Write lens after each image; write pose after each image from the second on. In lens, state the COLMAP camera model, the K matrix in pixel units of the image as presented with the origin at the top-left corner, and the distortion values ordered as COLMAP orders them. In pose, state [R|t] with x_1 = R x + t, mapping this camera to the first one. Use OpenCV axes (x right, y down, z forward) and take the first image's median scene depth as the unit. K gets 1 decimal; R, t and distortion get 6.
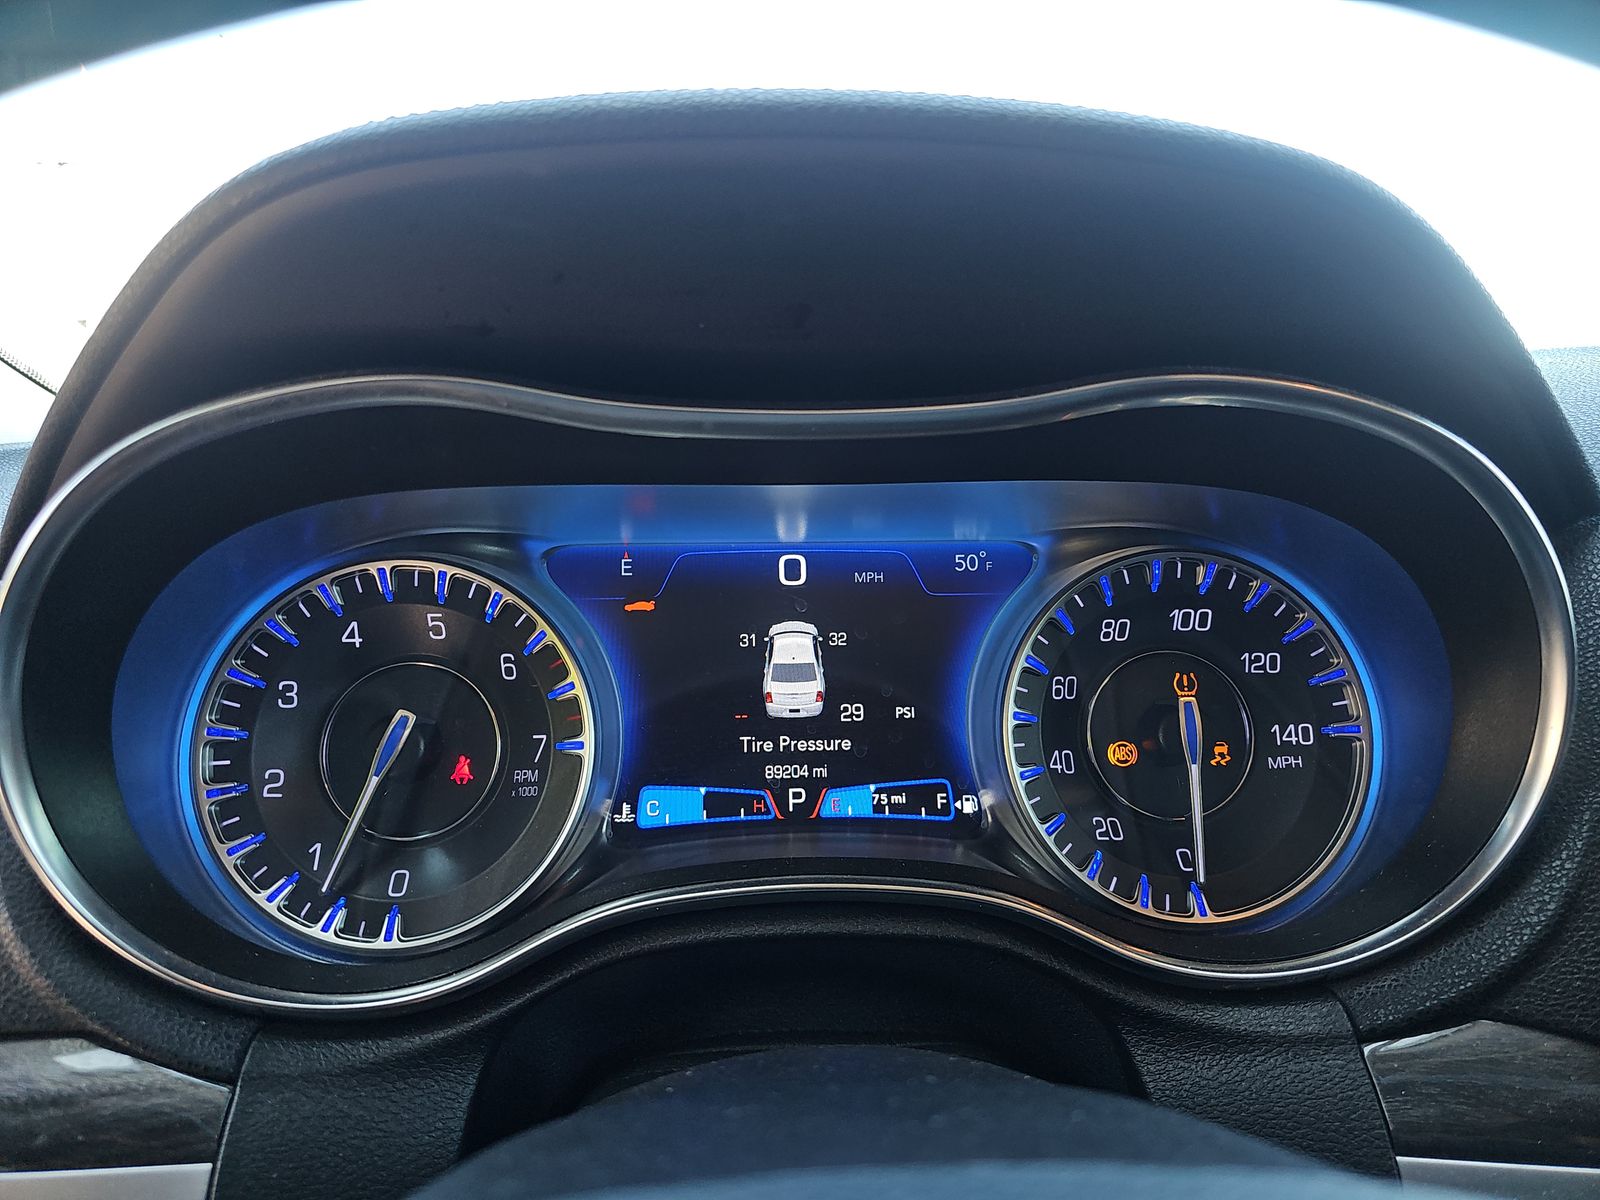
lens RADIAL K [[1051.6, 0, 790.8], [0, 1051.6, 594.8], [0, 0, 1]] dist [0.066692, -0.069510]
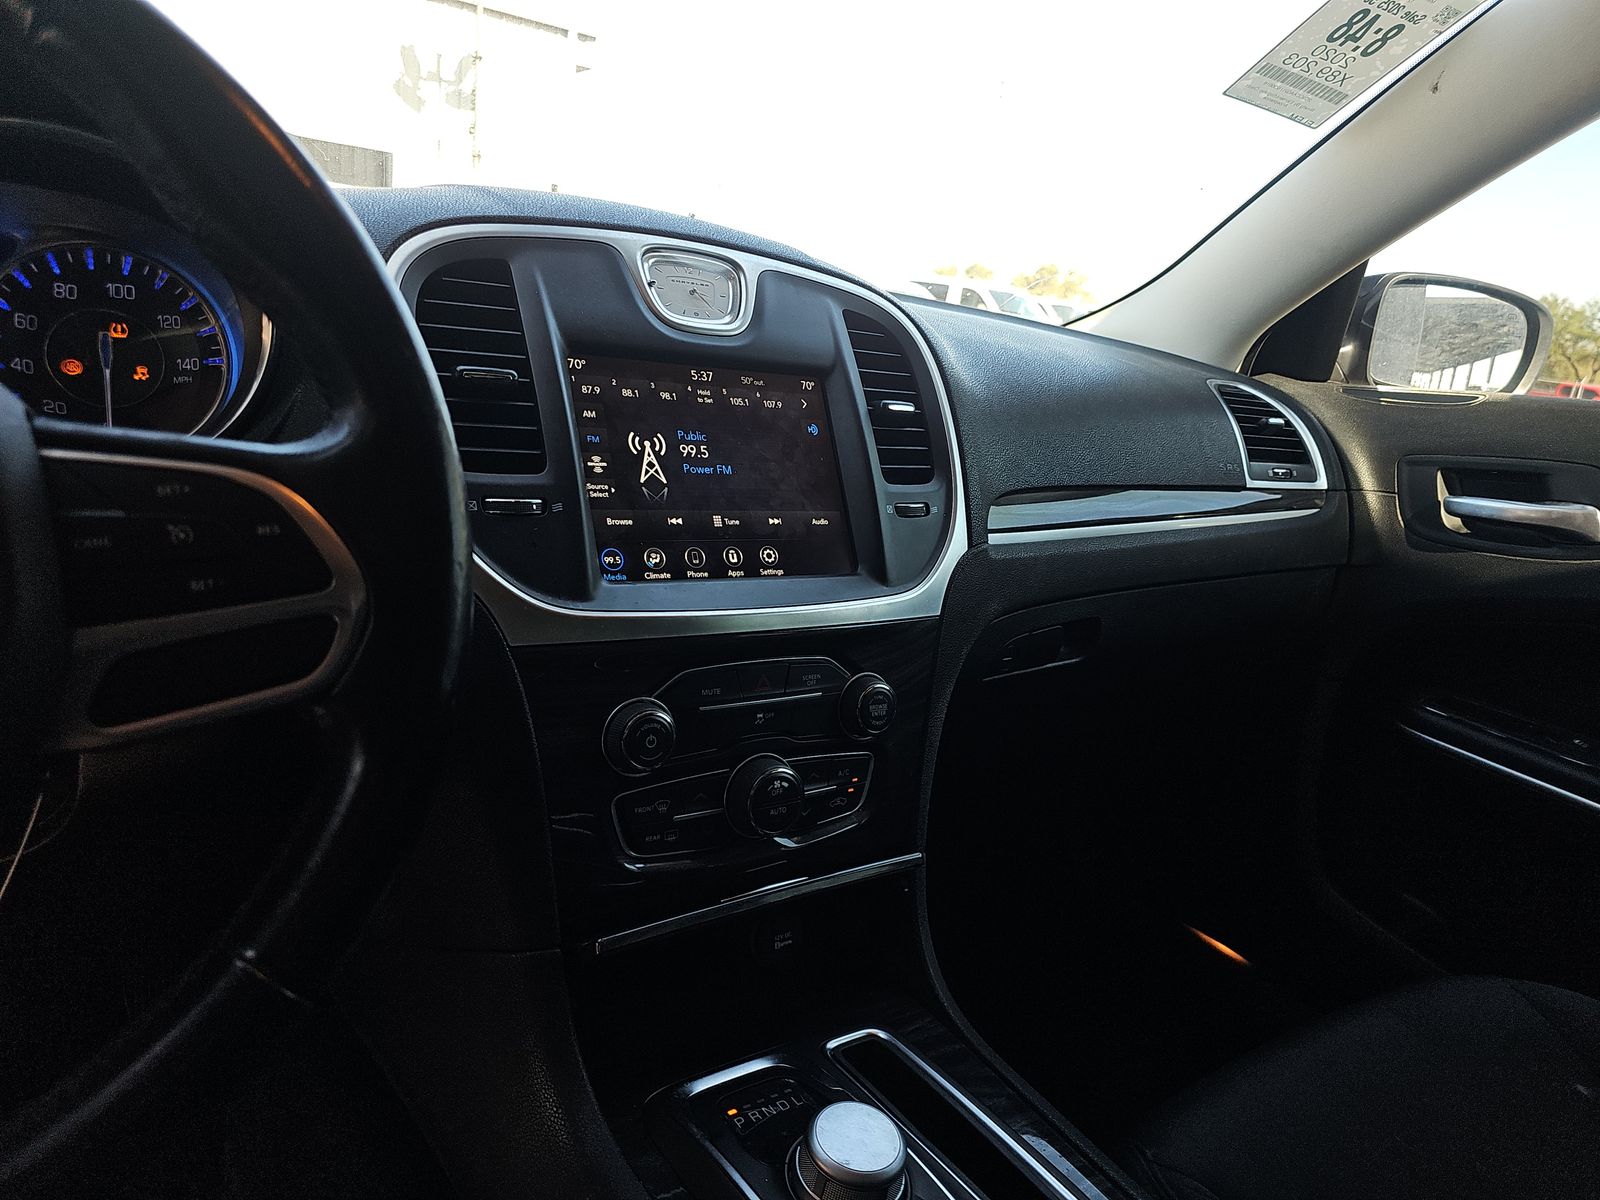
lens RADIAL K [[1051.6, 0, 790.8], [0, 1051.6, 594.8], [0, 0, 1]] dist [0.066692, -0.069510]
pose [[0.862919, -0.019641, 0.504960, 0.434095], [-0.025603, 0.996262, 0.082503, 0.337524], [-0.504693, -0.084122, 0.859191, -1.022942]]
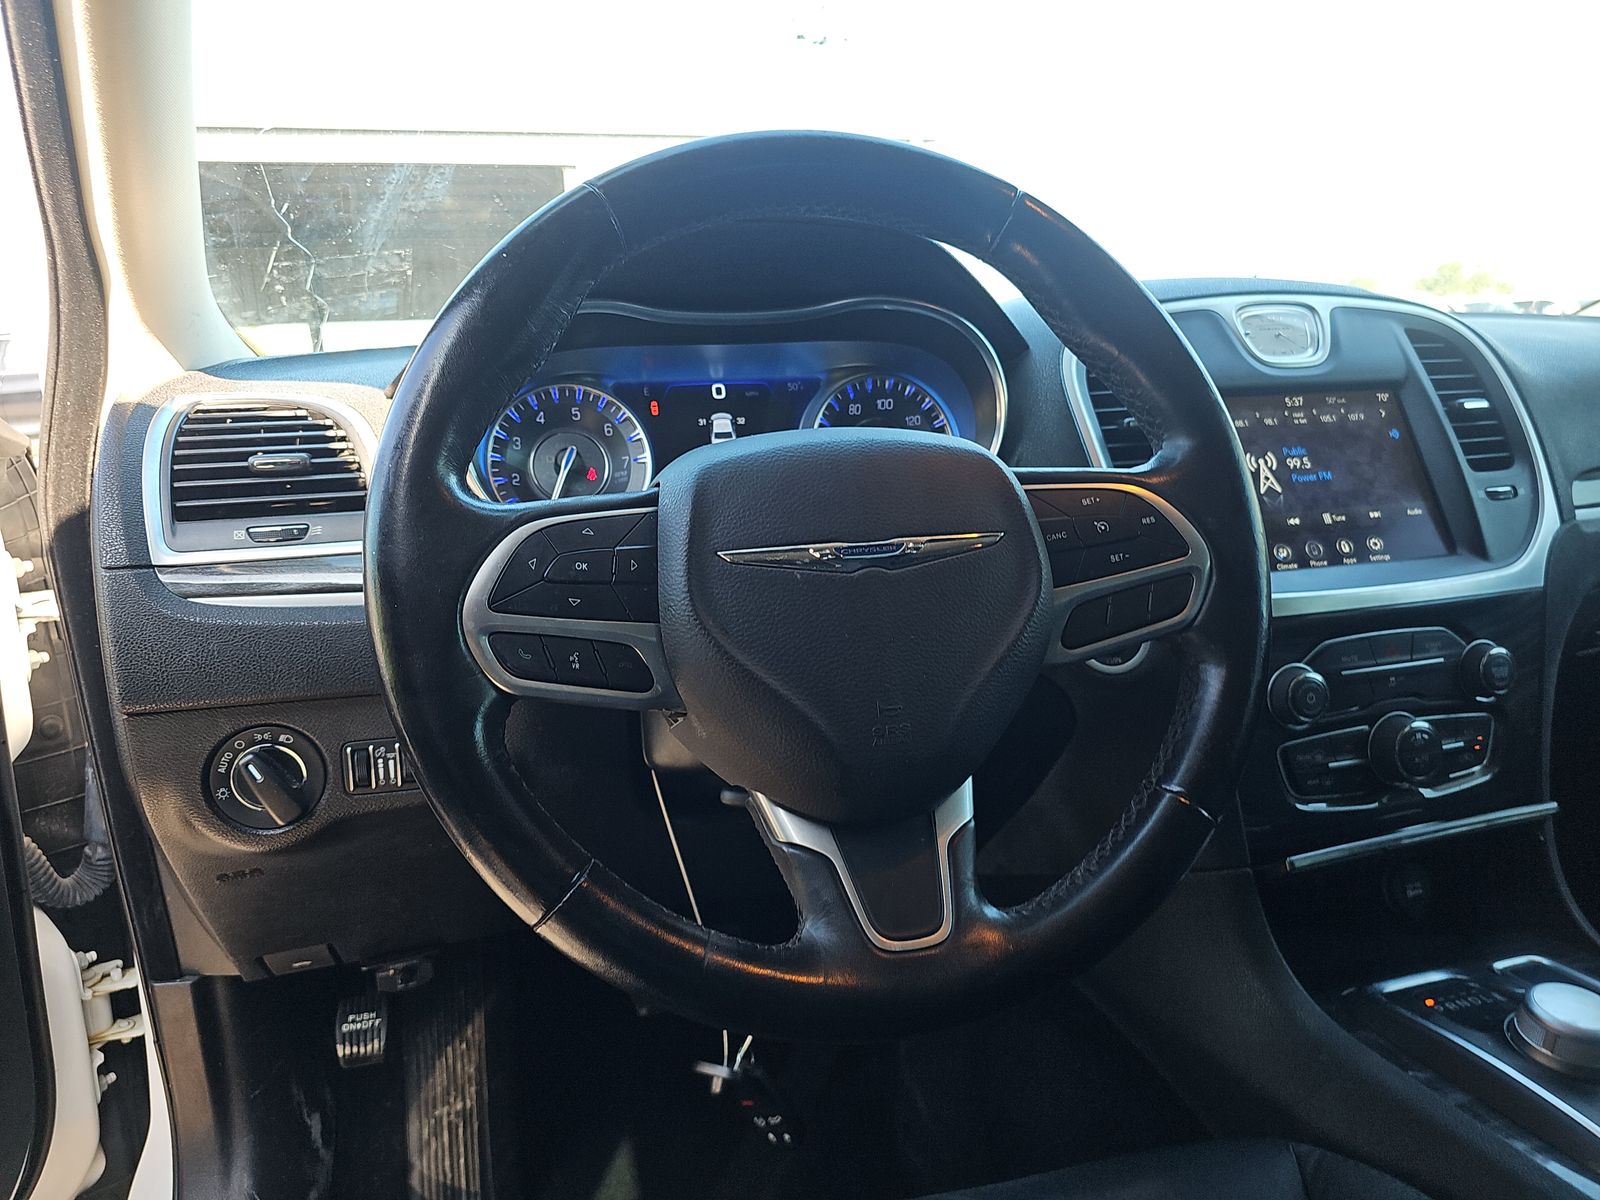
lens RADIAL K [[1051.6, 0, 790.8], [0, 1051.6, 594.8], [0, 0, 1]] dist [0.066692, -0.069510]
pose [[0.977839, -0.073616, 0.195991, -0.342622], [0.074524, 0.997215, 0.002750, 0.442107], [-0.195648, 0.011917, 0.980602, -1.336821]]
